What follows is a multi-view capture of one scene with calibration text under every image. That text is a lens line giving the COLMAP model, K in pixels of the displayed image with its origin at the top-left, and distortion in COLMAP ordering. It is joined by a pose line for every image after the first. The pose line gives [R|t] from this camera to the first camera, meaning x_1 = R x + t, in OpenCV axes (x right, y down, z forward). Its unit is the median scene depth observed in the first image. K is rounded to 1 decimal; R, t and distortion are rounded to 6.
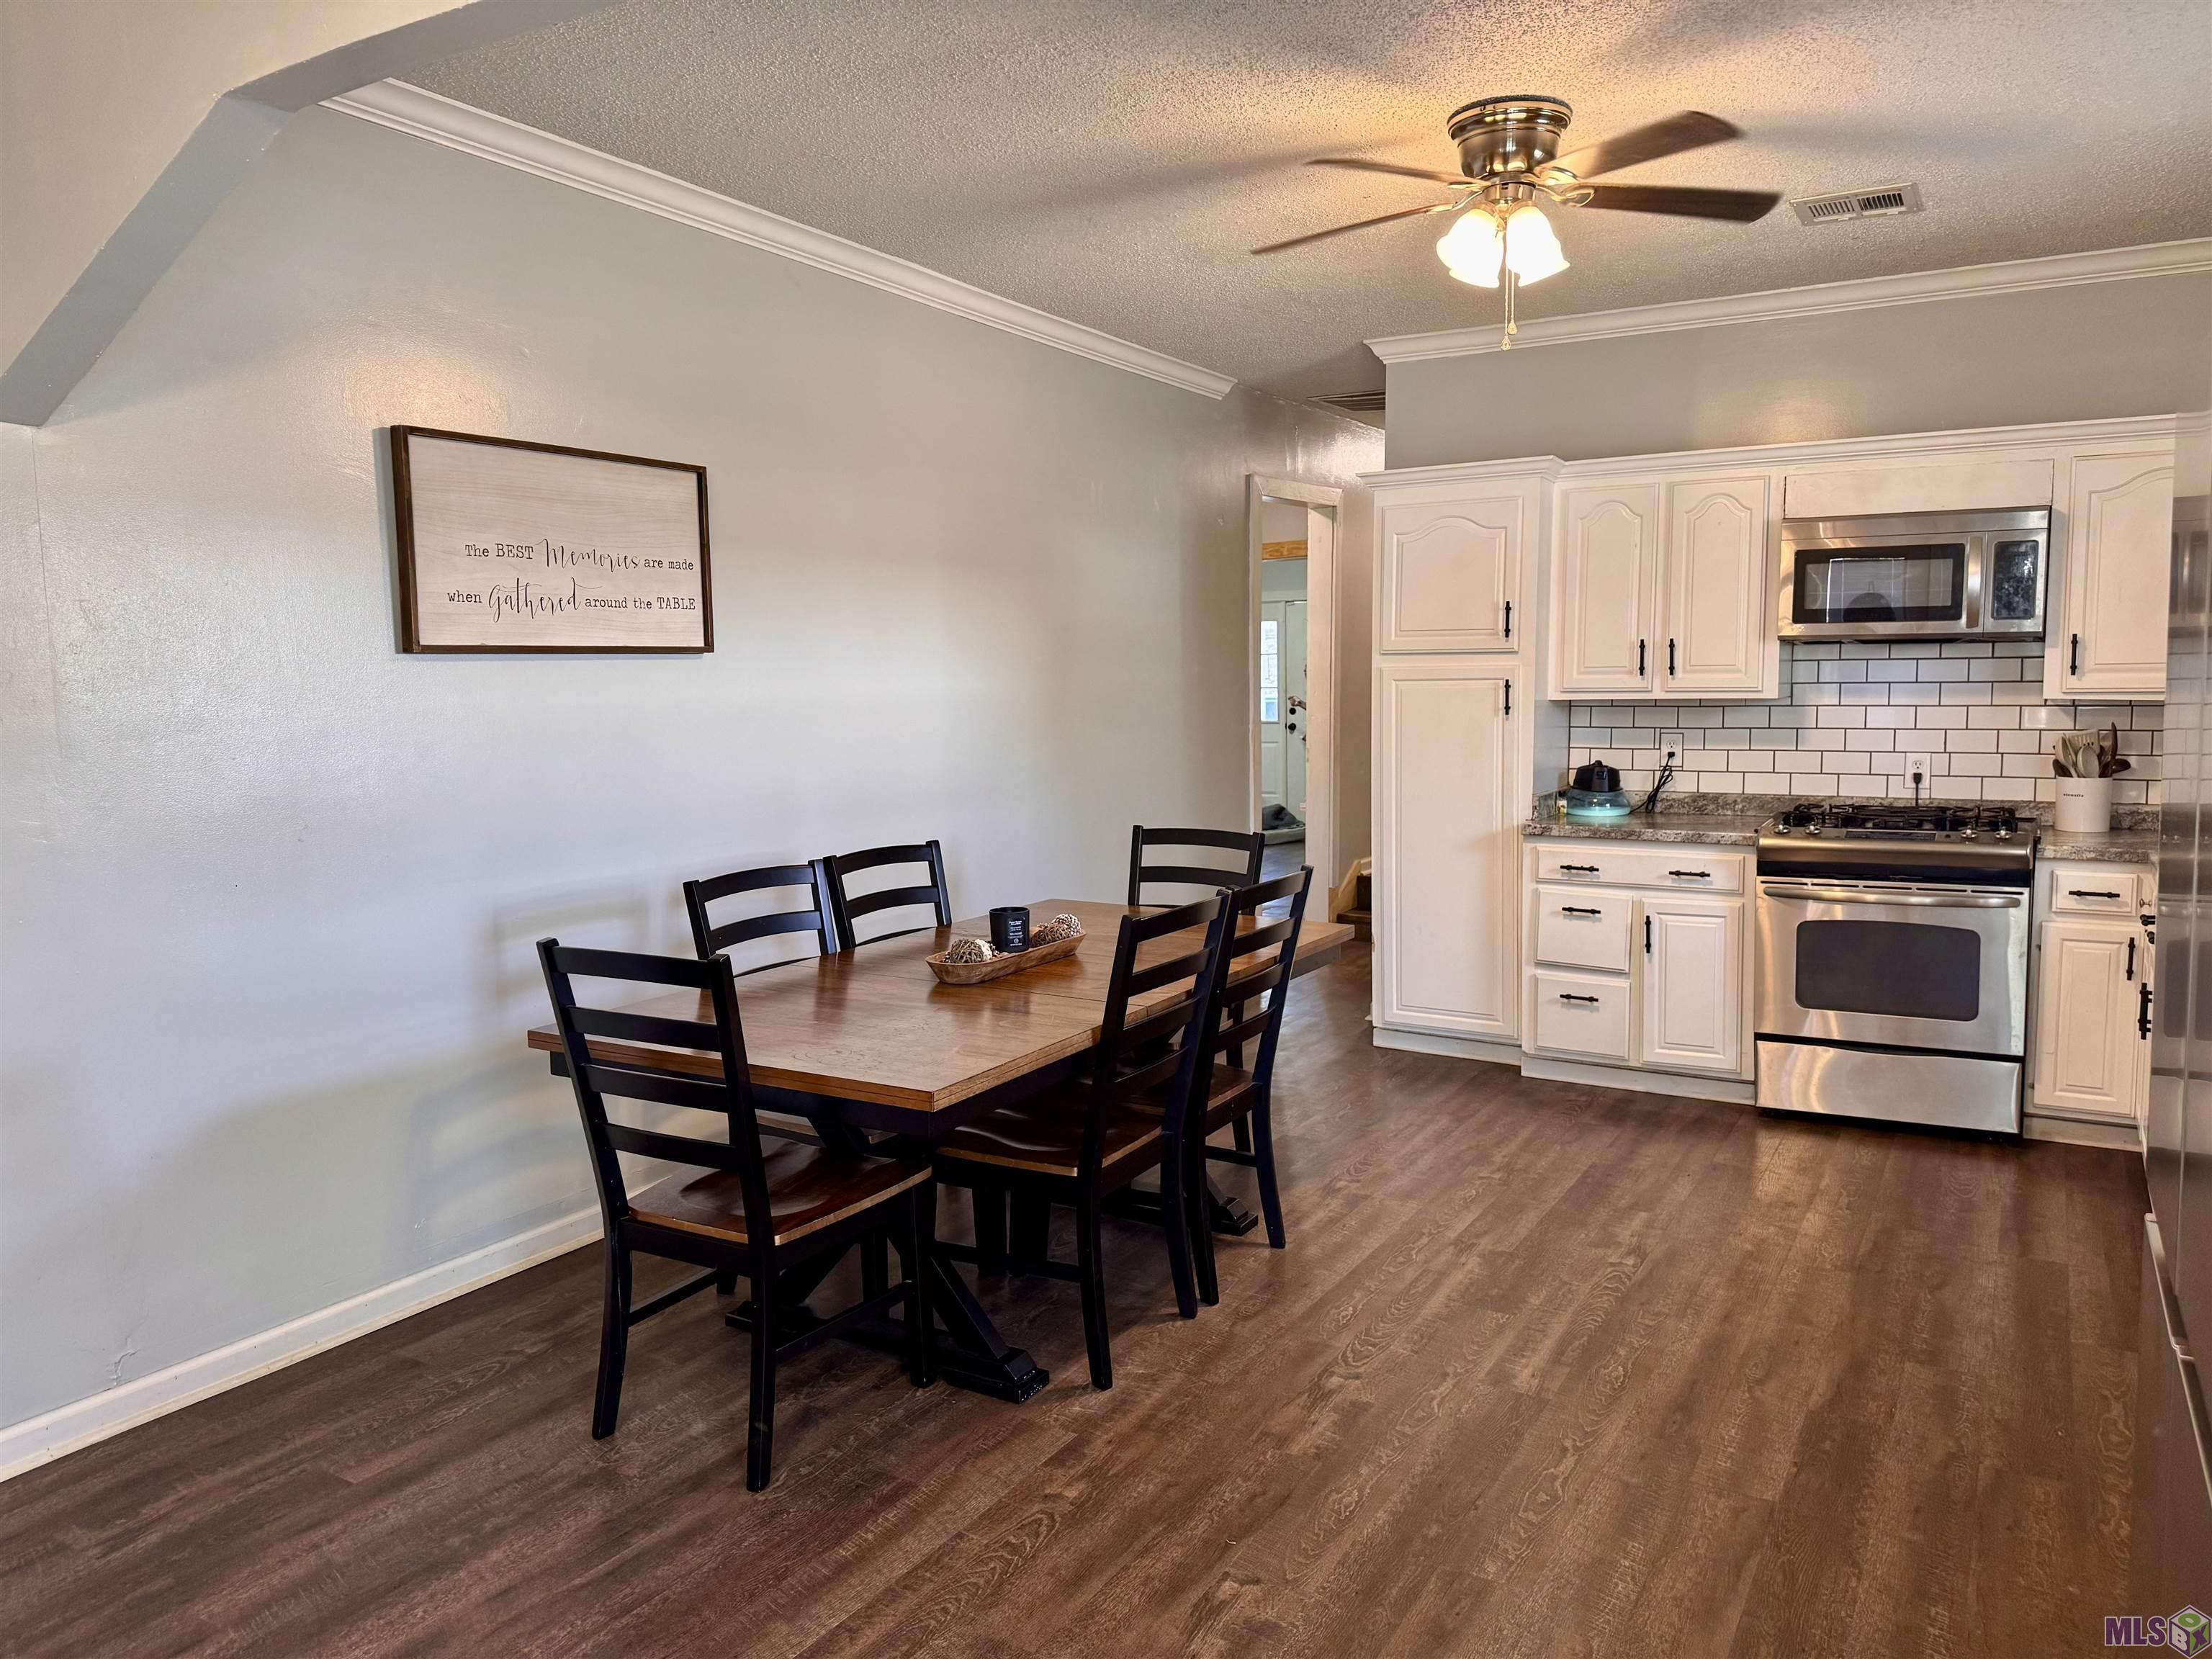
lens RADIAL K [[1555.5, 0, 1113.0], [0, 1555.5, 817.7], [0, 0, 1]] dist [0.087751, -0.105402]
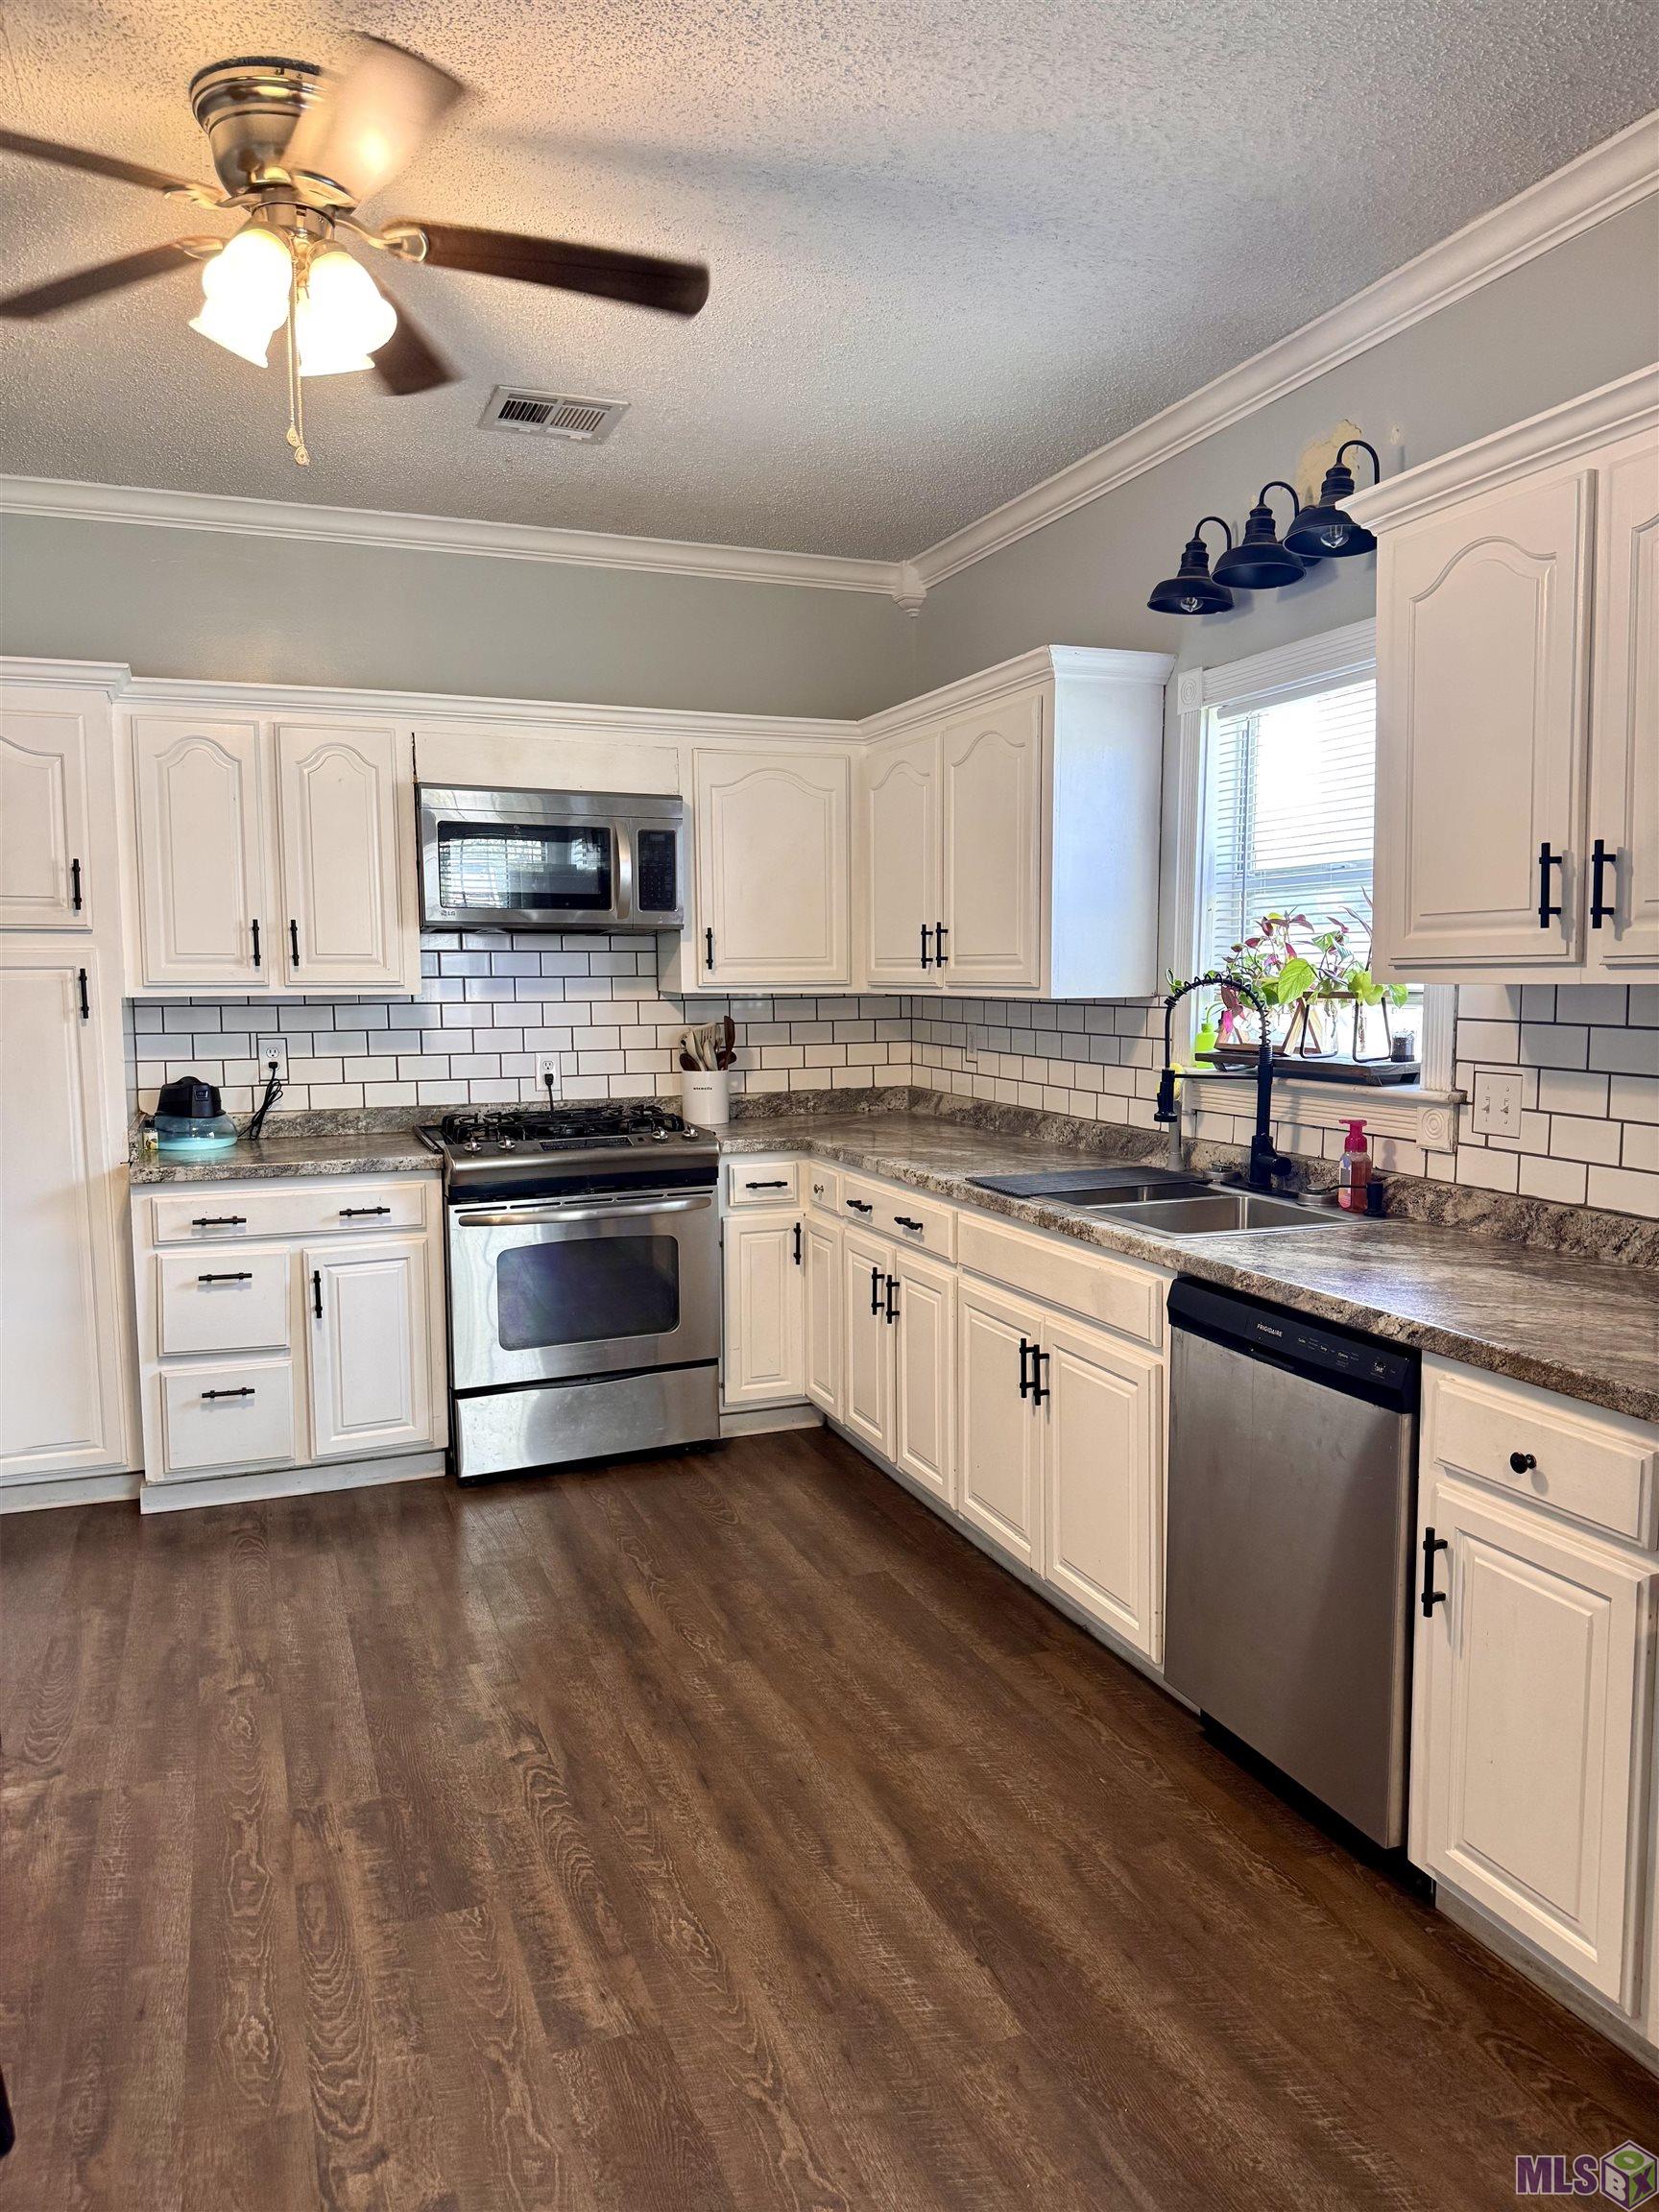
lens RADIAL K [[1555.5, 0, 840.3], [0, 1555.5, 1107.1], [0, 0, 1]] dist [0.087751, -0.105402]
pose [[0.617797, -0.064723, 0.783669, -0.111250], [0.071846, 0.997084, 0.025709, -0.021212], [-0.783049, 0.040420, 0.620646, 0.313051]]
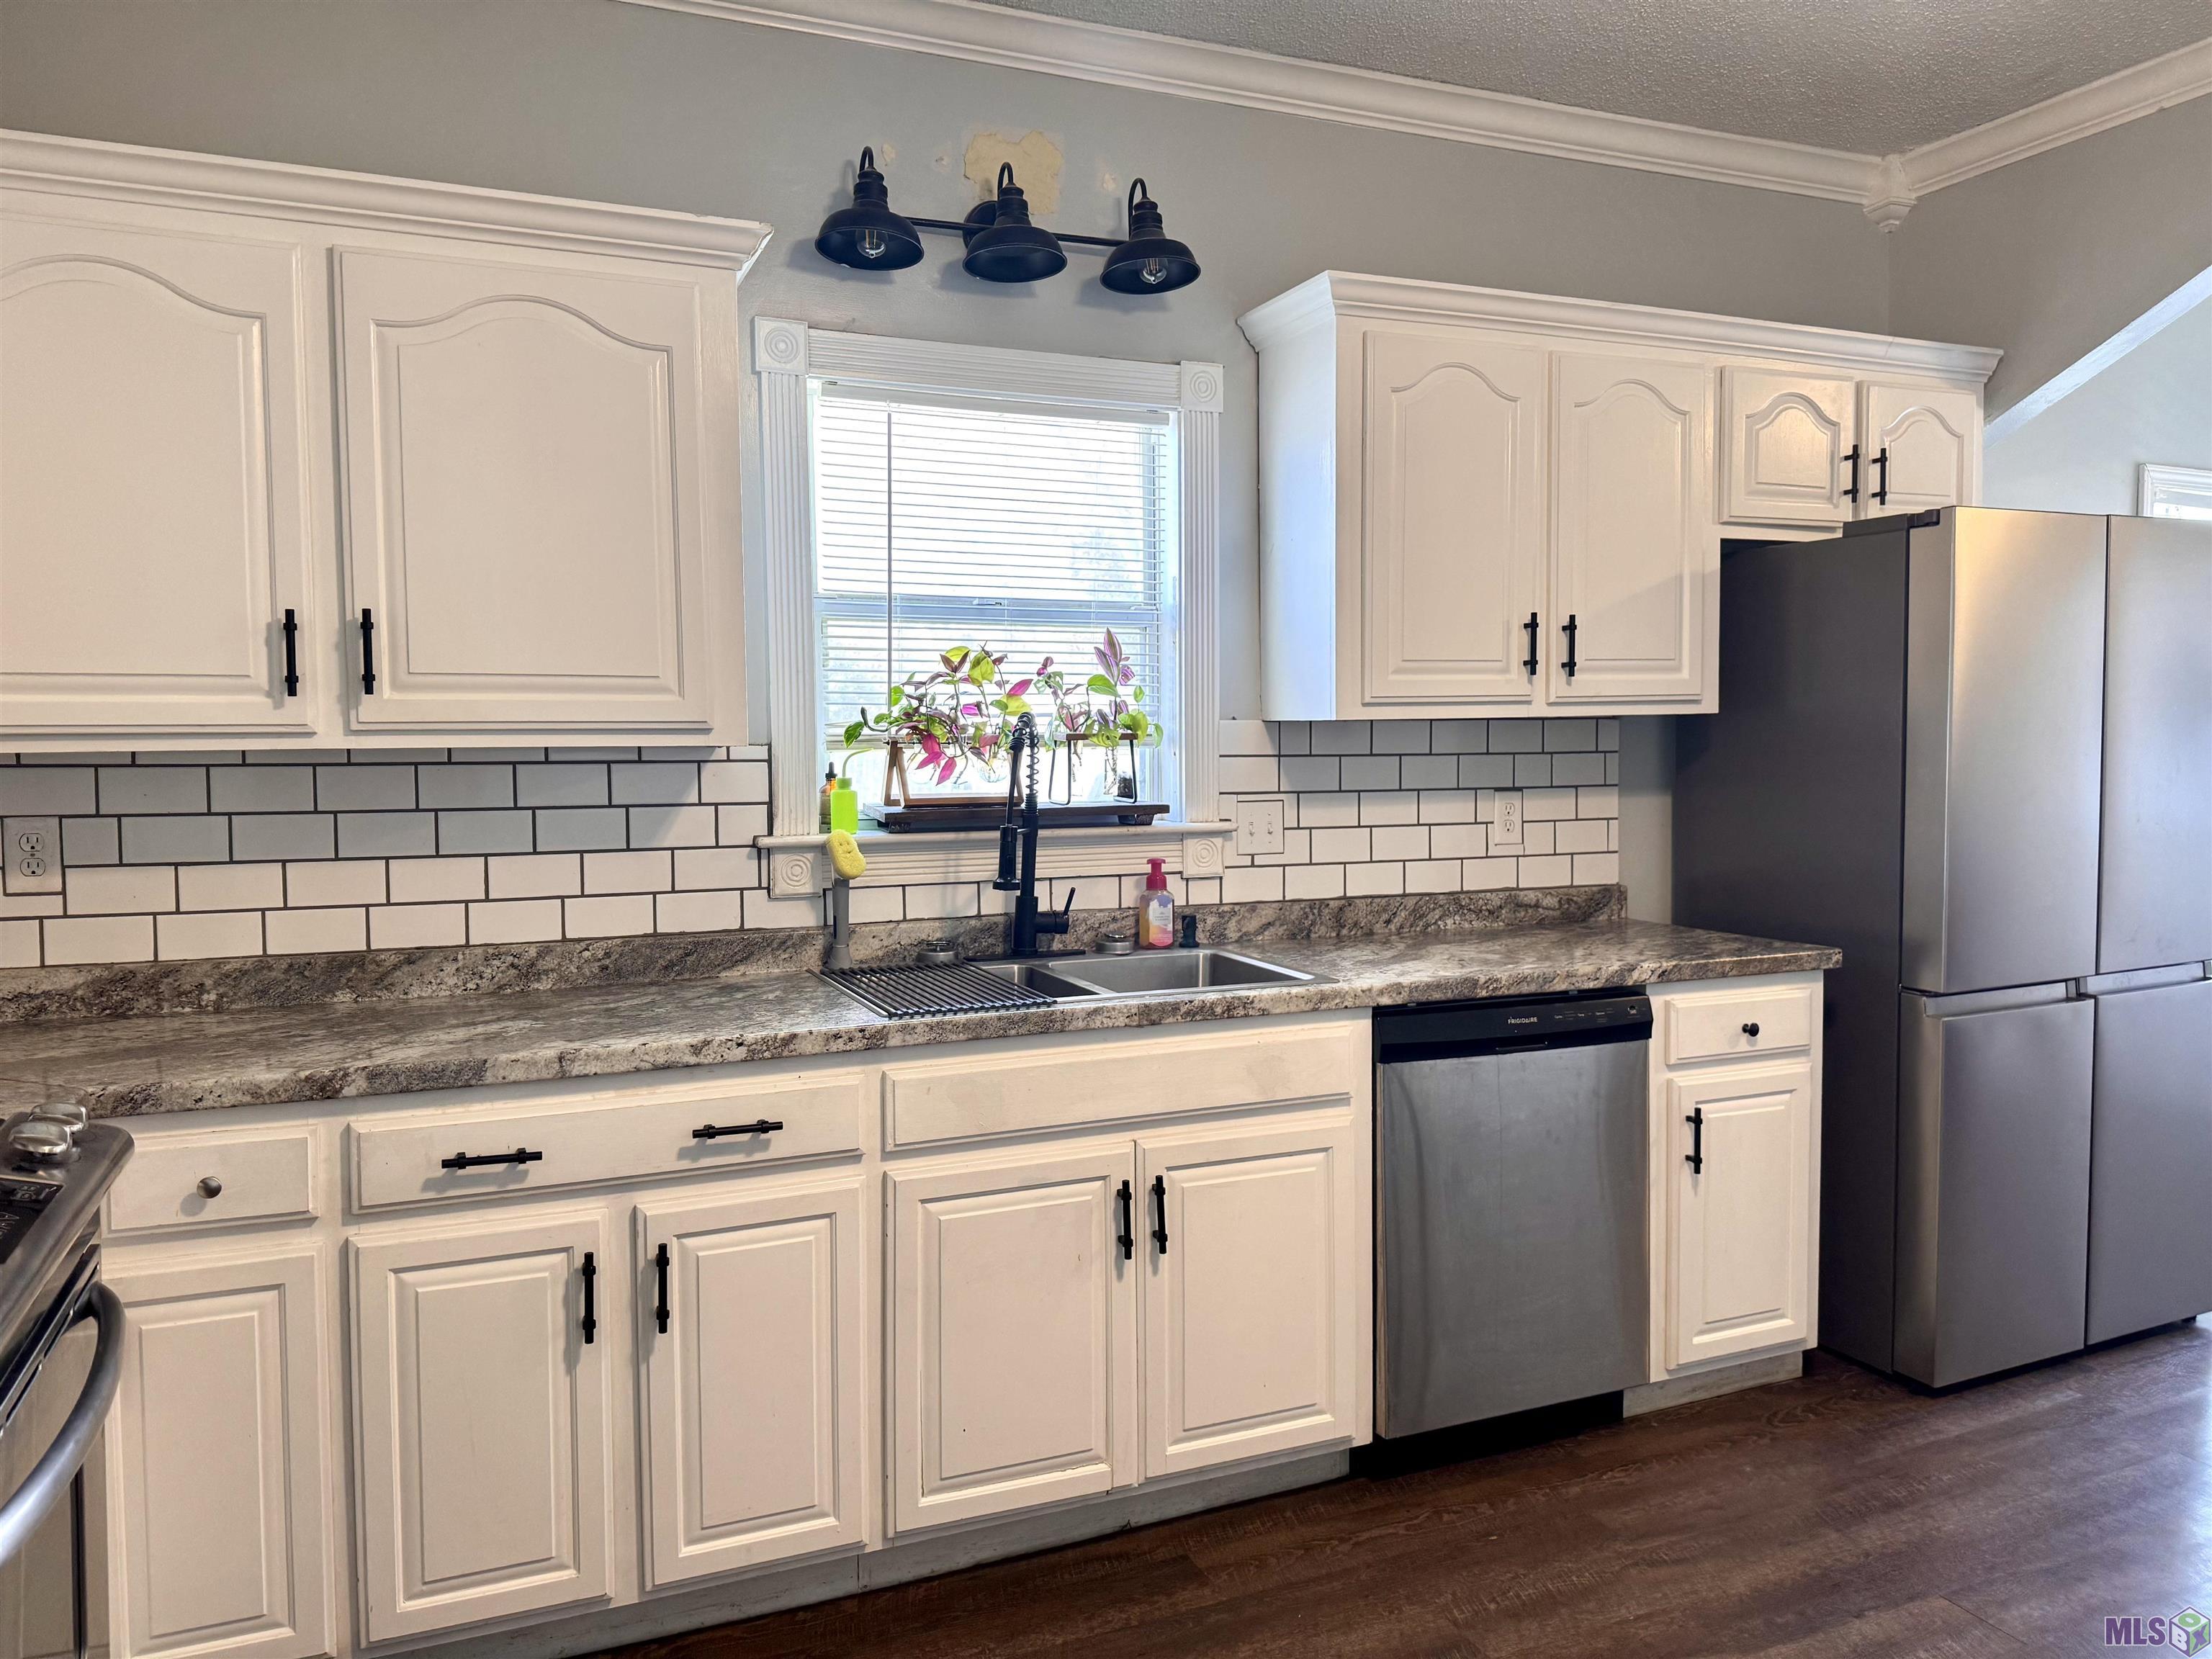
lens RADIAL K [[1555.5, 0, 1095.1], [0, 1555.5, 828.1], [0, 0, 1]] dist [0.087751, -0.105402]
pose [[-0.810655, -0.013801, 0.585362, 0.156448], [0.070777, 0.990082, 0.121362, -0.074399], [-0.581231, 0.139813, -0.801638, 1.044228]]
